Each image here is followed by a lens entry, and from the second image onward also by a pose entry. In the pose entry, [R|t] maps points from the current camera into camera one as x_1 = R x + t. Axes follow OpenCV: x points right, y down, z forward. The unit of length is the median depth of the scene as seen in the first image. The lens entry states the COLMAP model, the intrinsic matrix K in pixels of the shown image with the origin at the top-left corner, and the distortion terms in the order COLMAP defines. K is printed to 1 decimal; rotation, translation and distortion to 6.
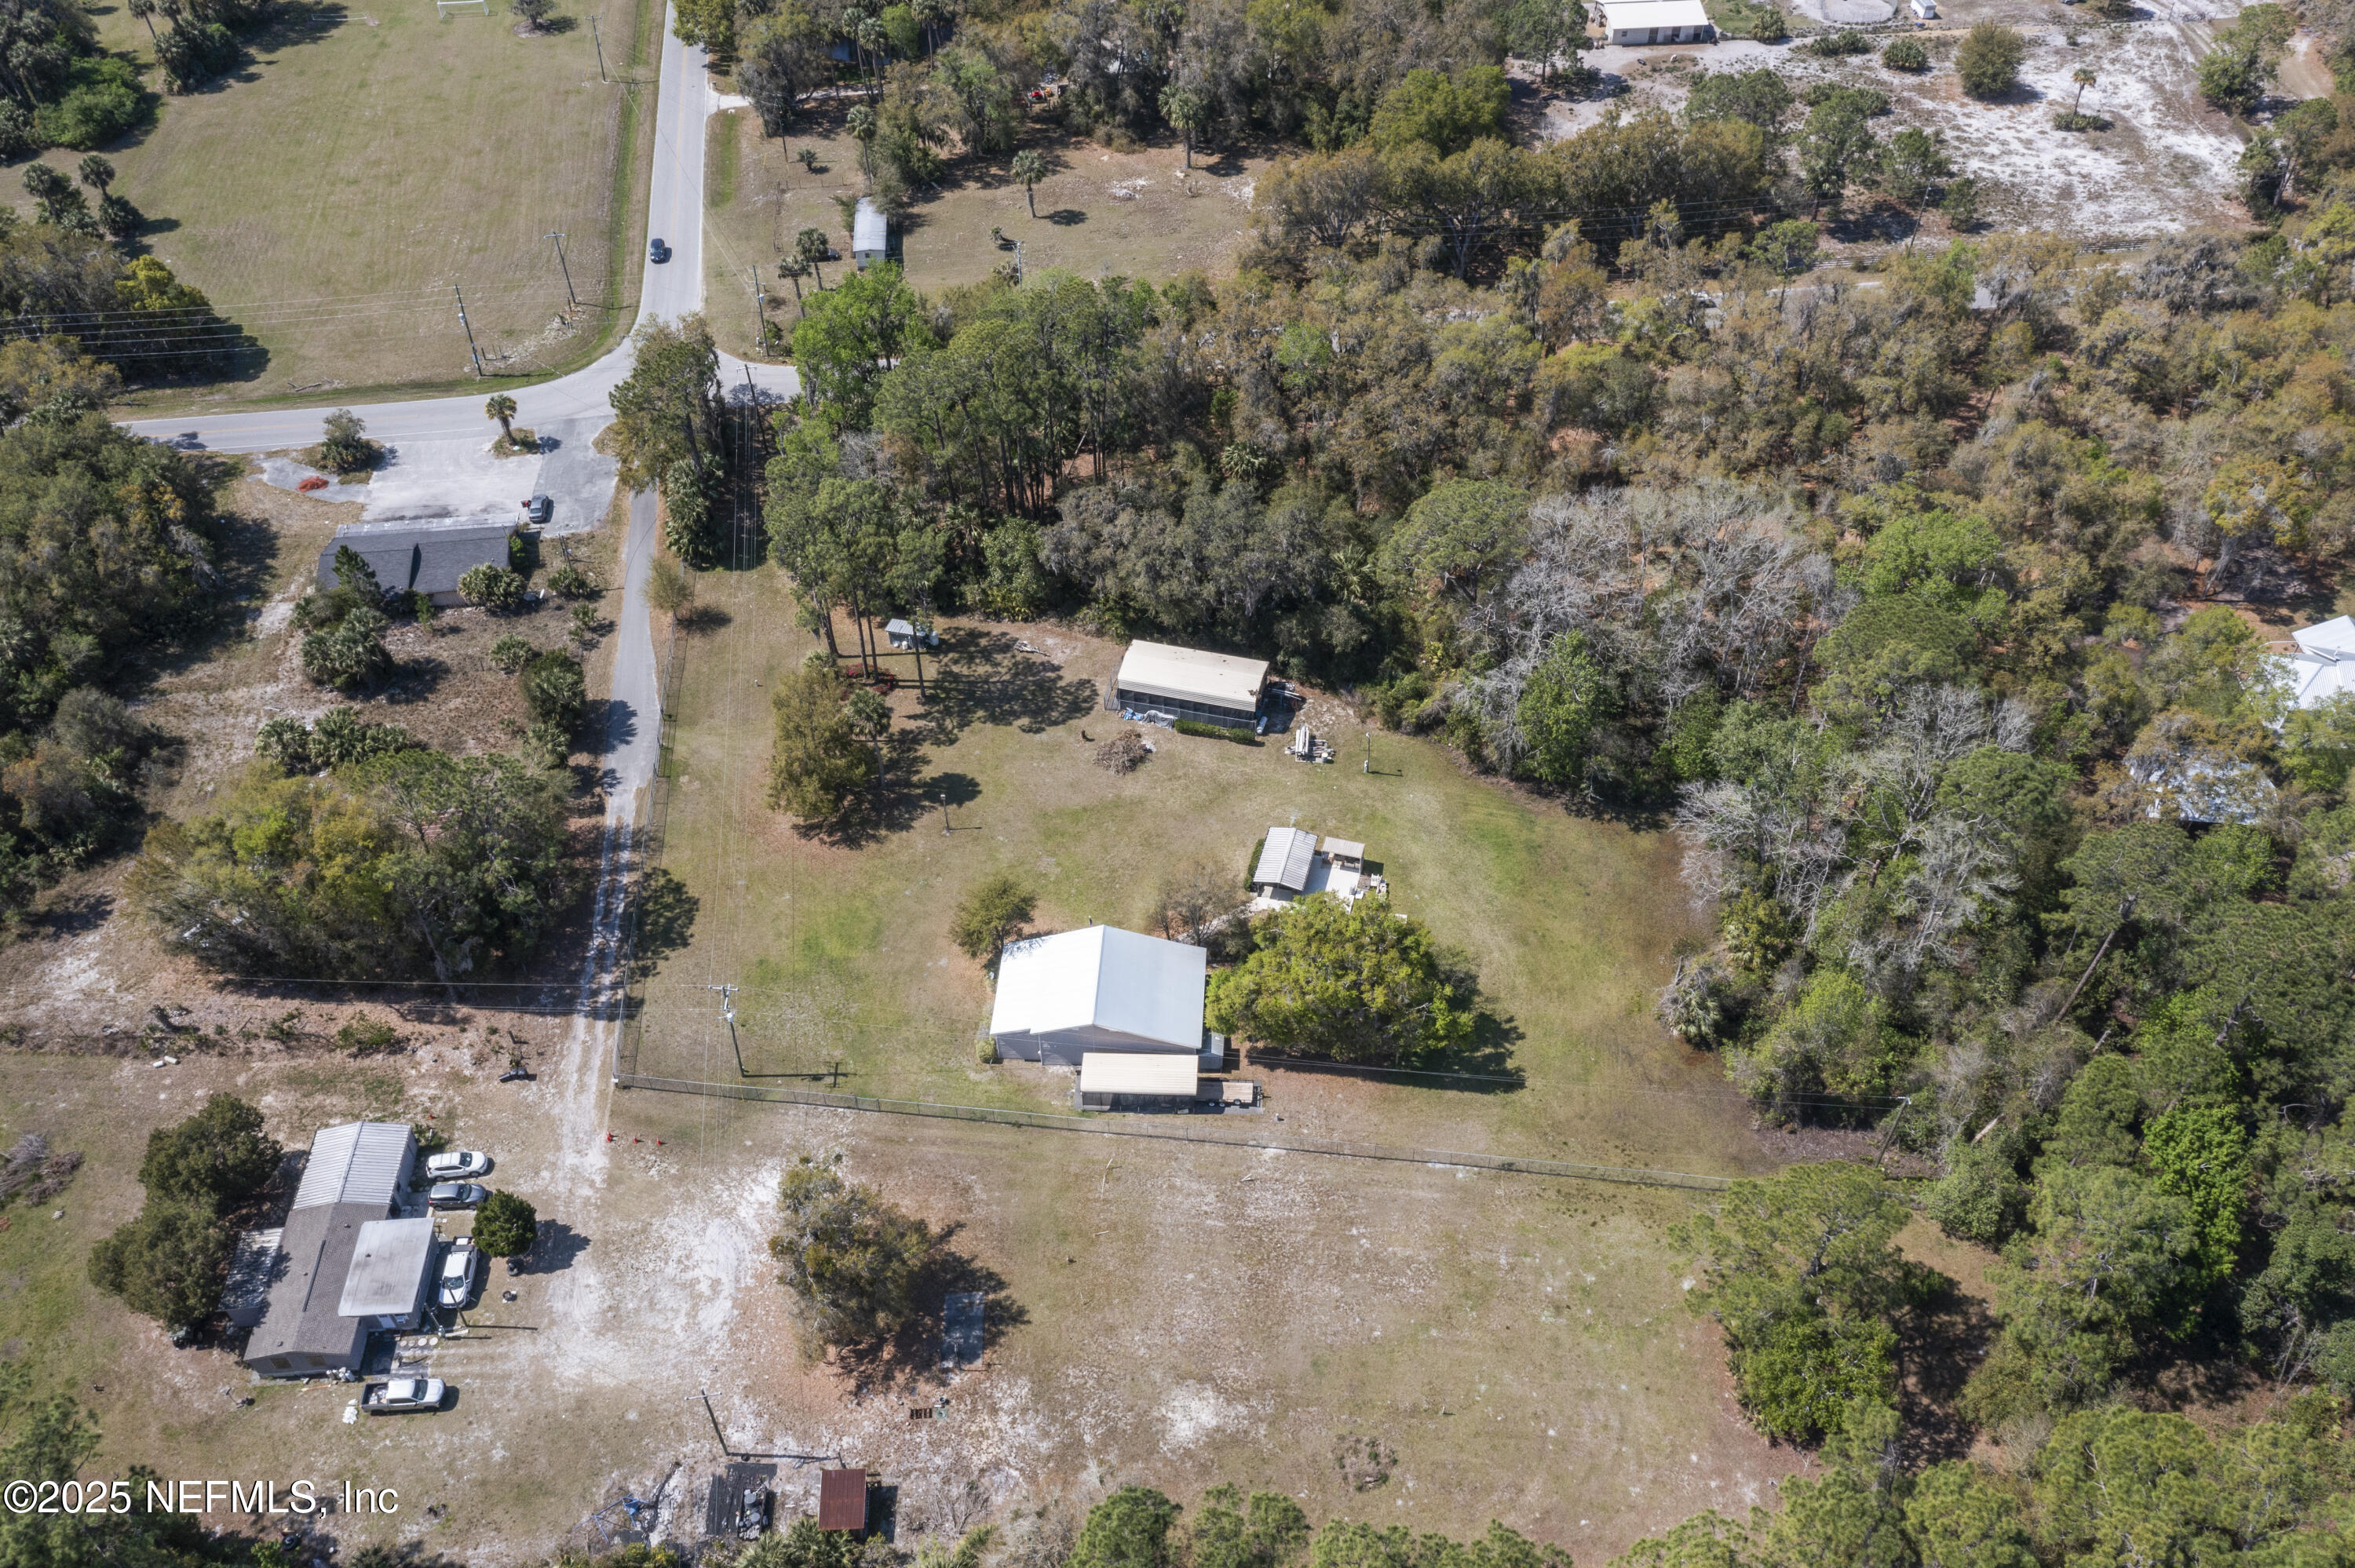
lens RADIAL K [[1883.9, 0, 1155.5], [0, 1883.9, 775.2], [0, 0, 1]] dist [-0.014971, 0.007808]
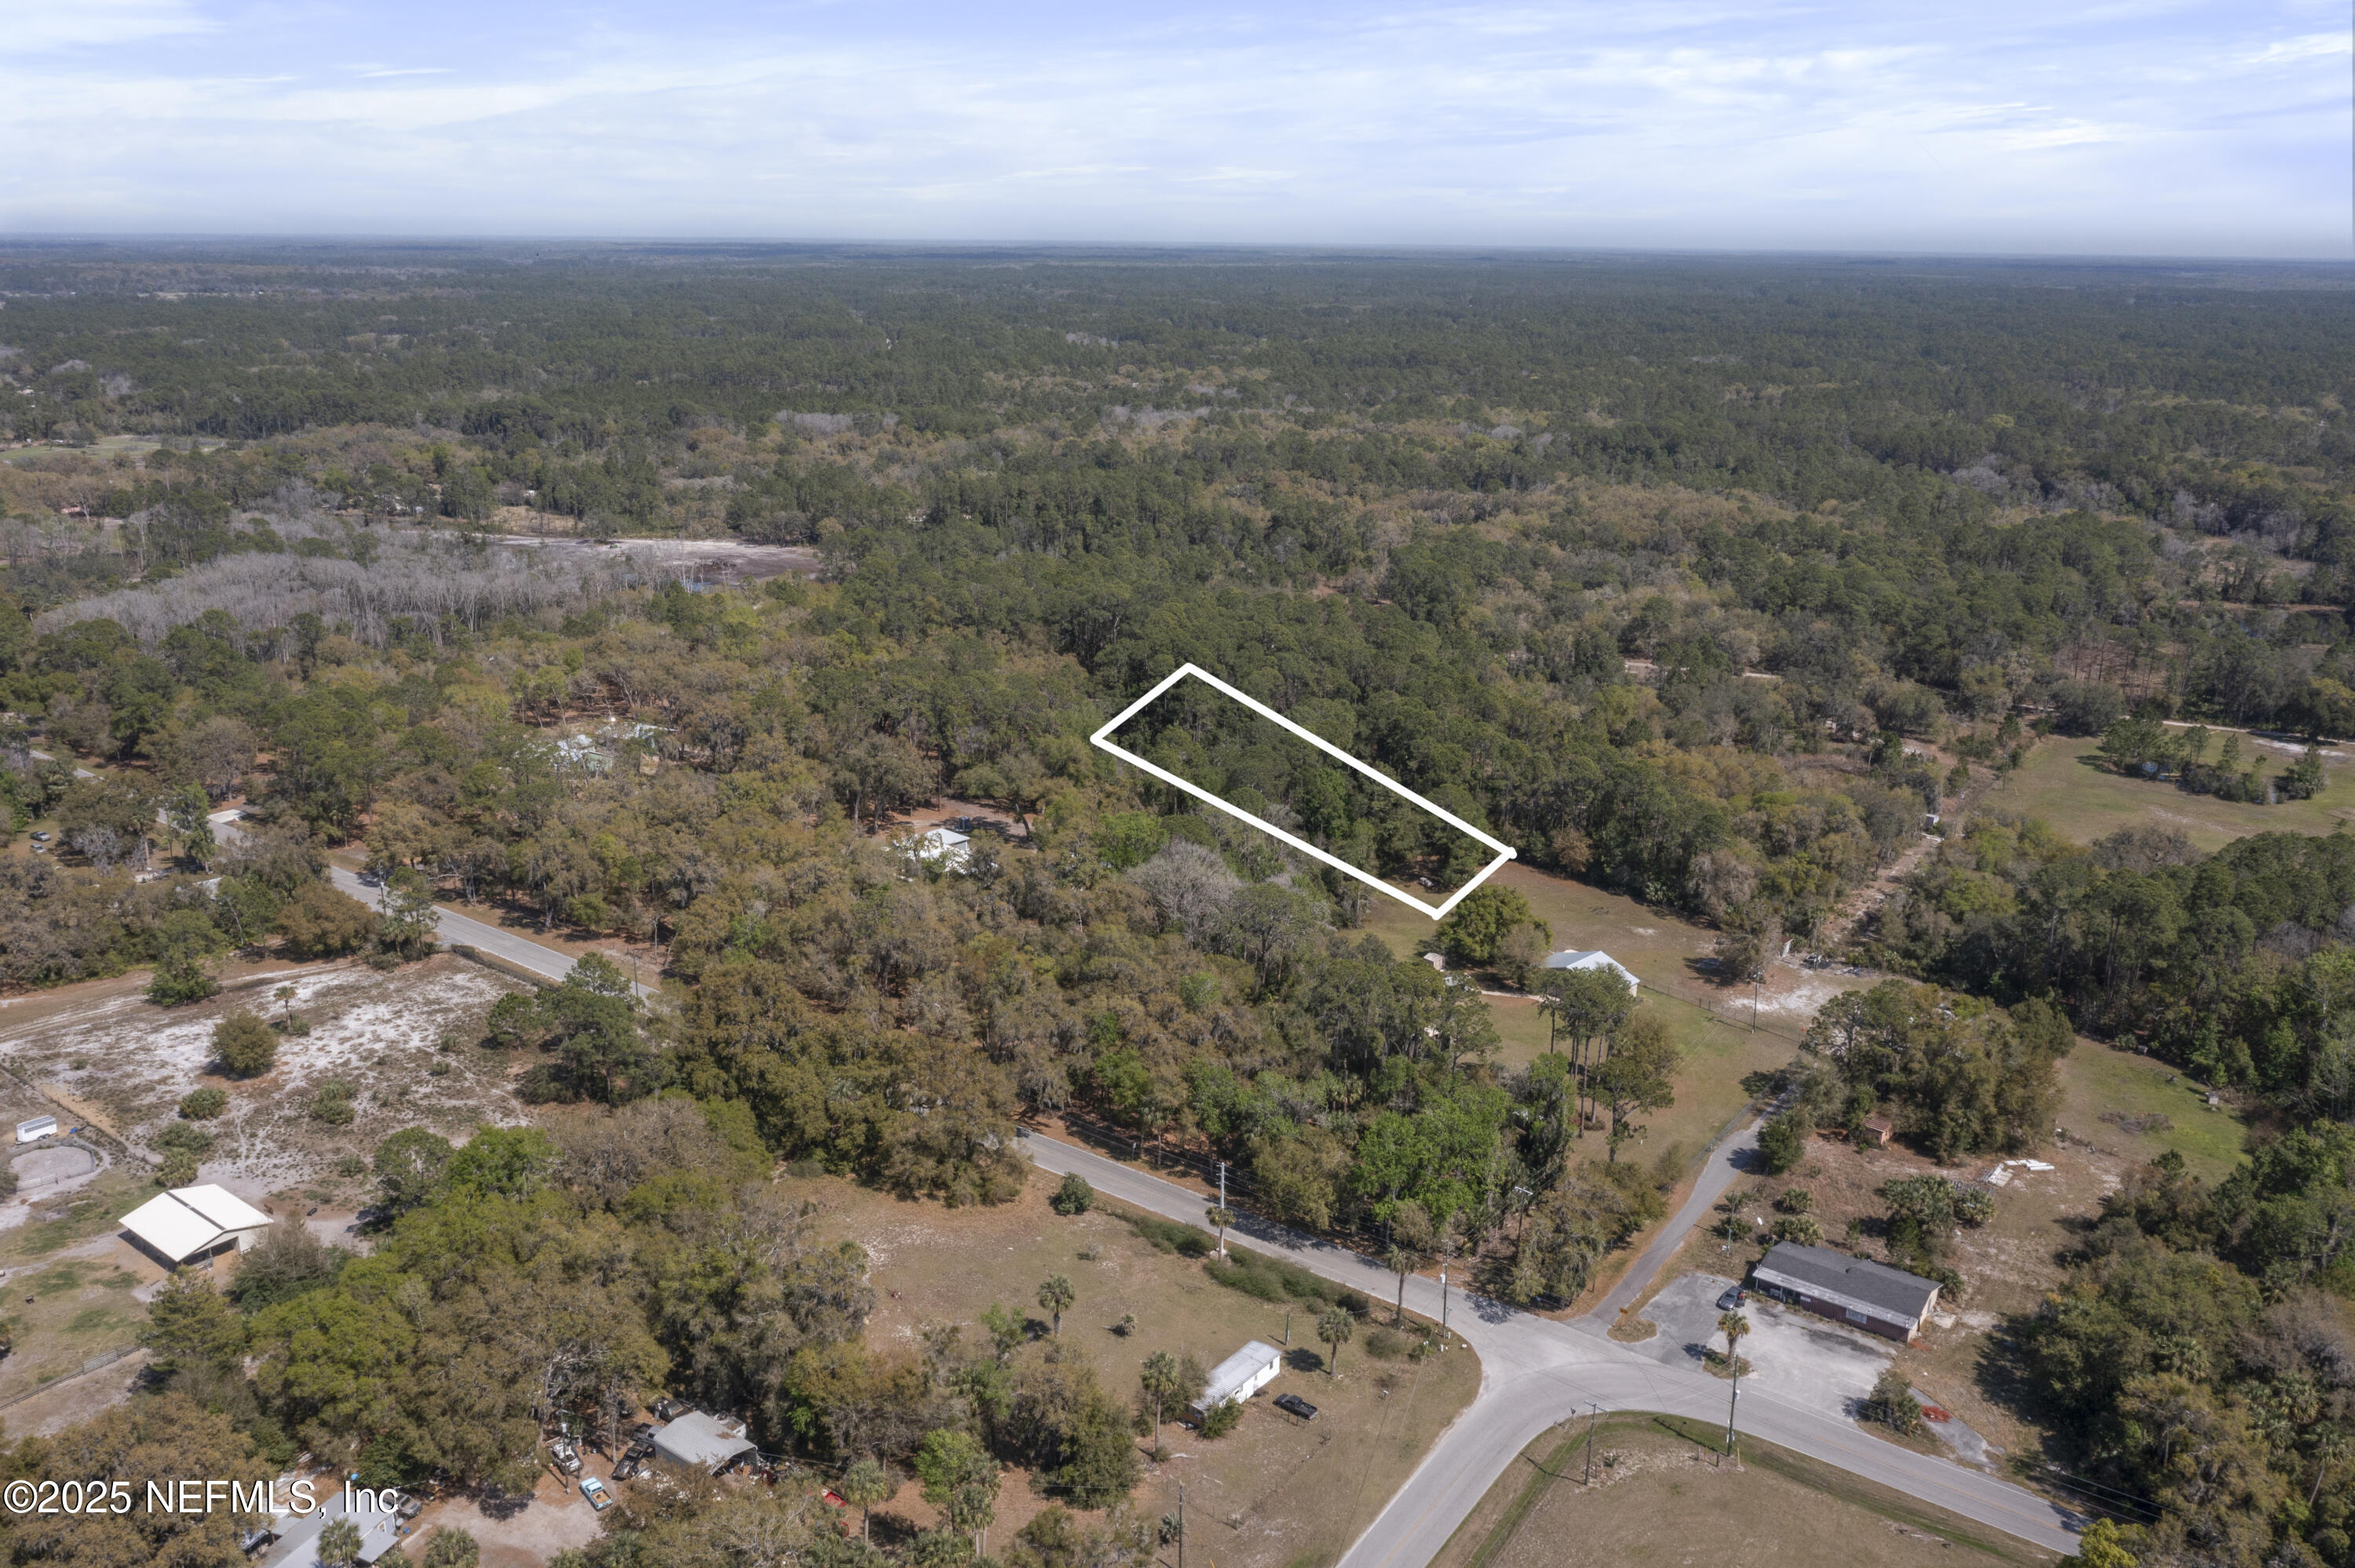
lens RADIAL K [[1883.9, 0, 1185.0], [0, 1883.9, 780.4], [0, 0, 1]] dist [-0.014971, 0.007808]
pose [[-0.741958, -0.187190, 0.643785, -0.988381], [0.461061, 0.554671, 0.692649, -1.623667], [-0.486746, 0.810740, -0.325236, 1.688119]]
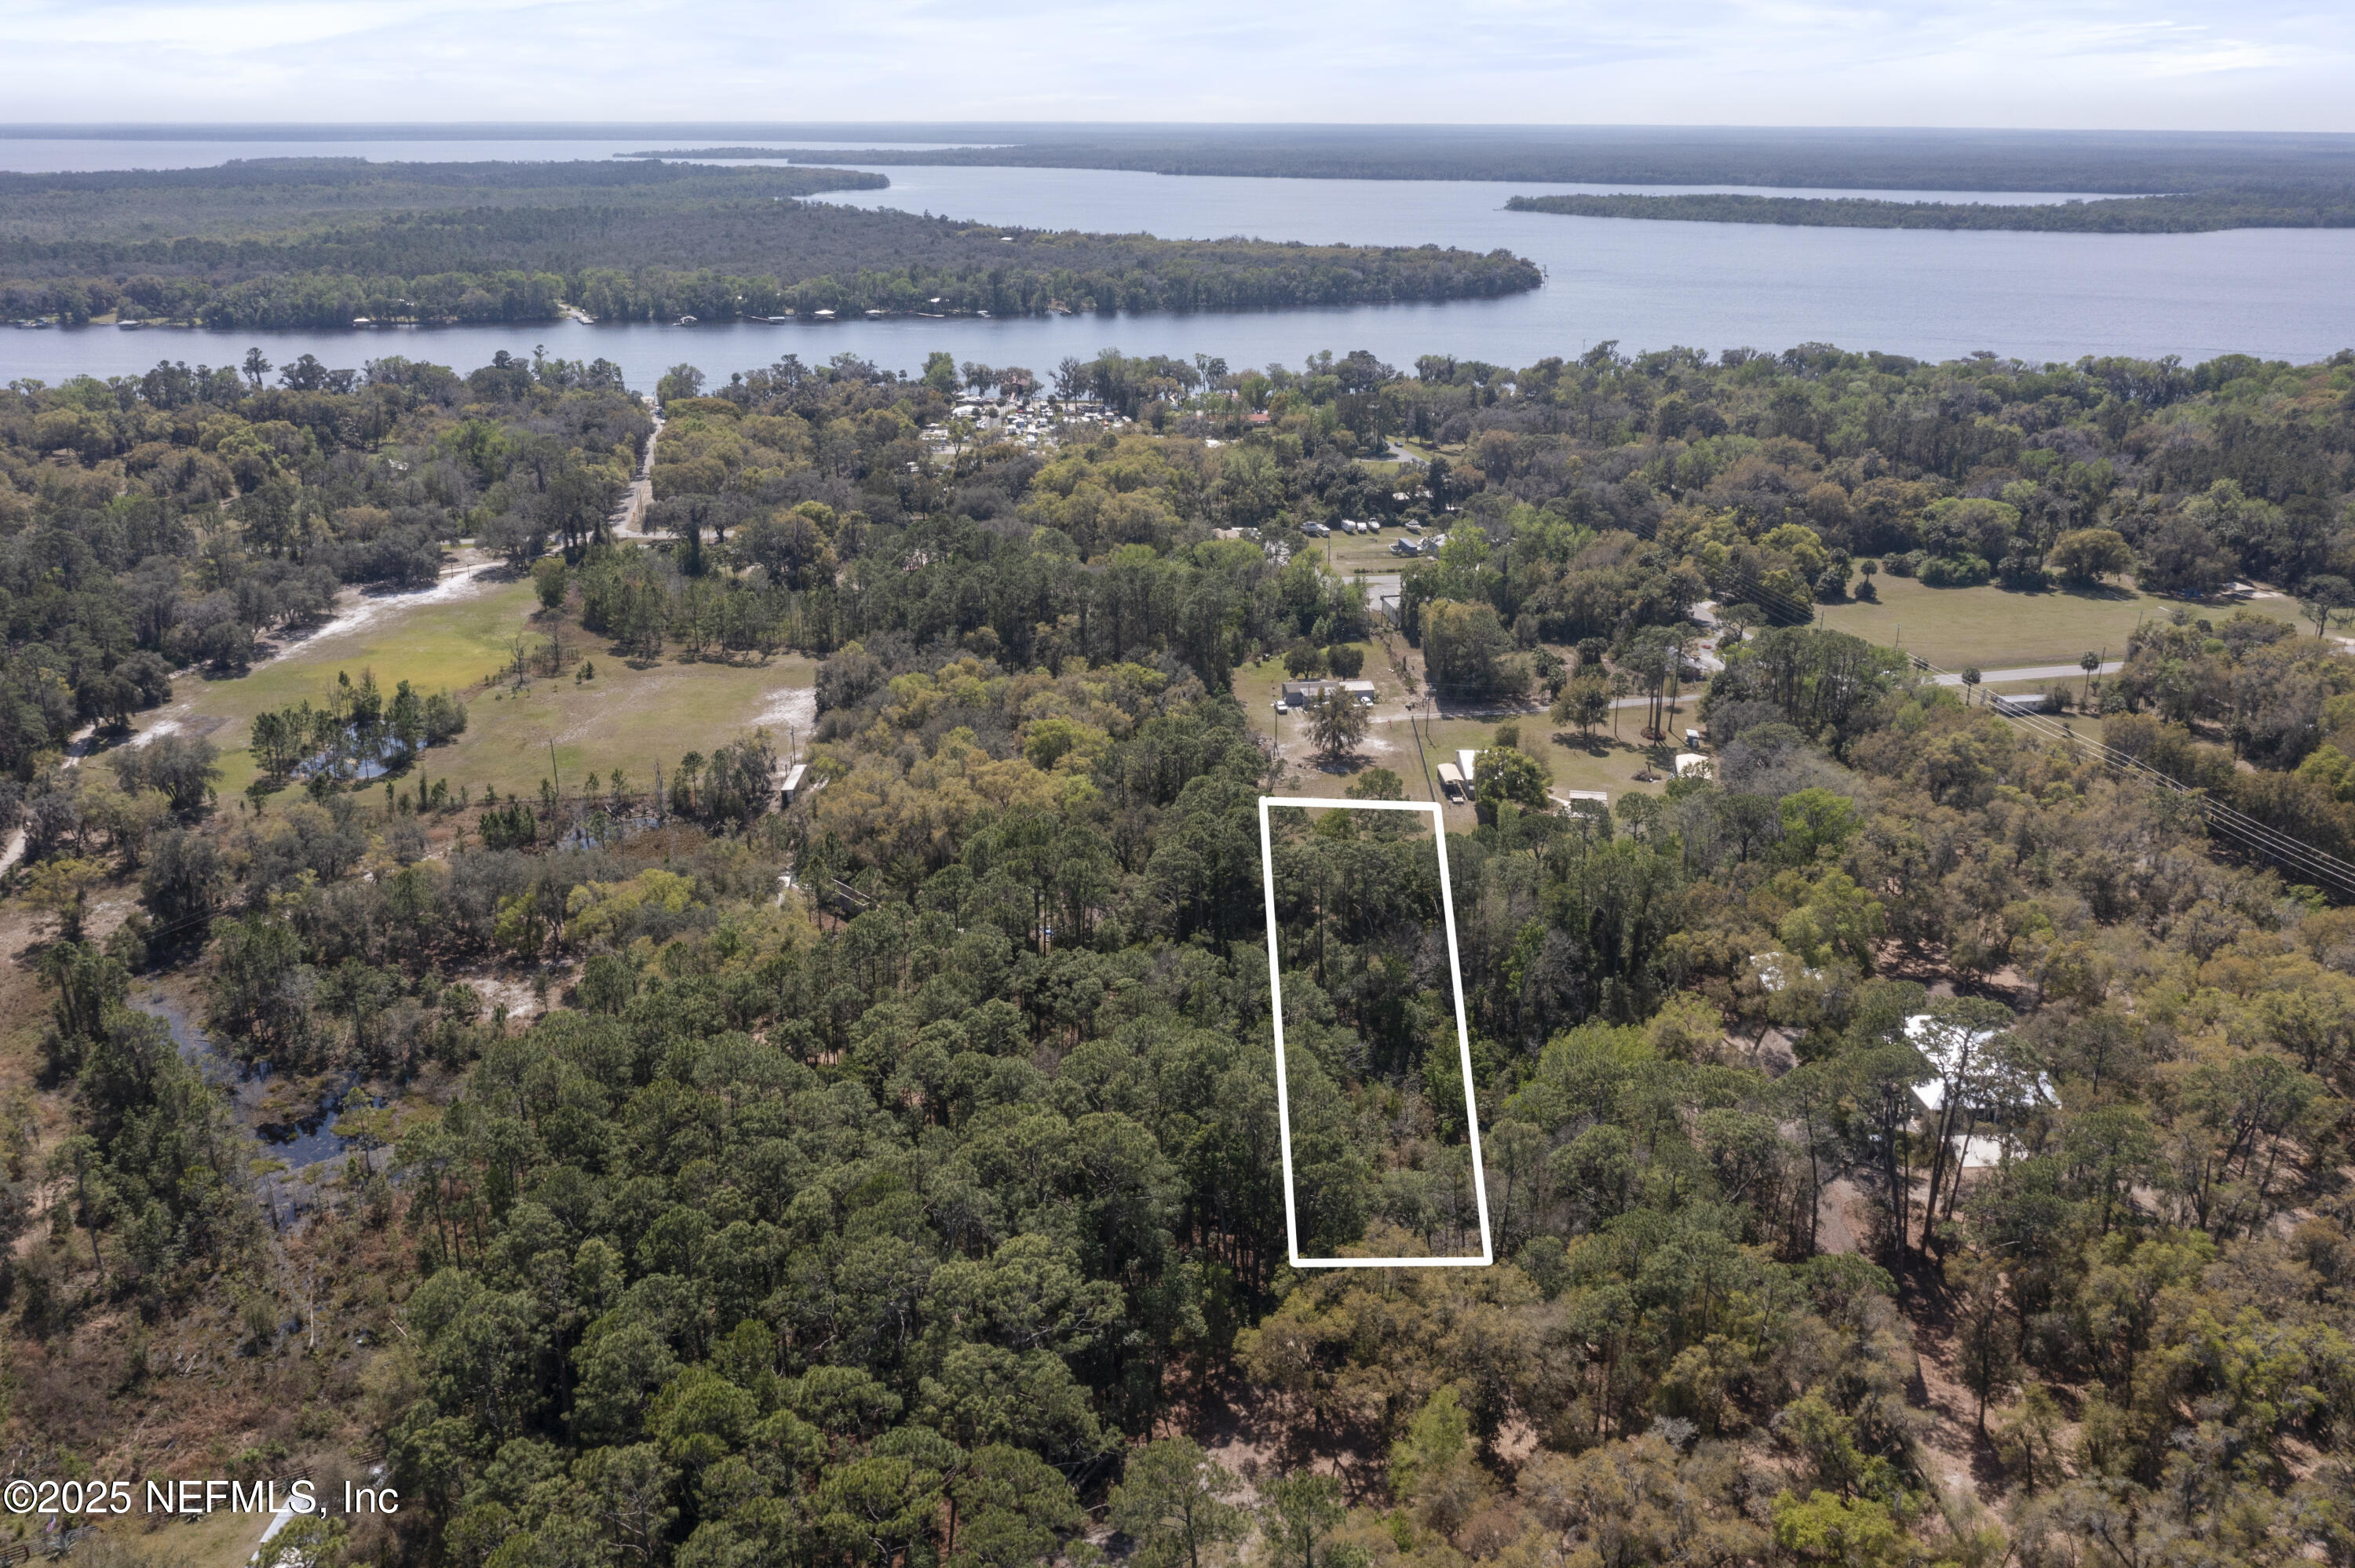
lens RADIAL K [[1883.9, 0, 1180.6], [0, 1883.9, 784.3], [0, 0, 1]] dist [-0.014971, 0.007808]
pose [[0.084315, 0.349893, -0.932988, 2.142733], [-0.696019, 0.690716, 0.196135, -0.066107], [0.713056, 0.632840, 0.301770, 0.017913]]
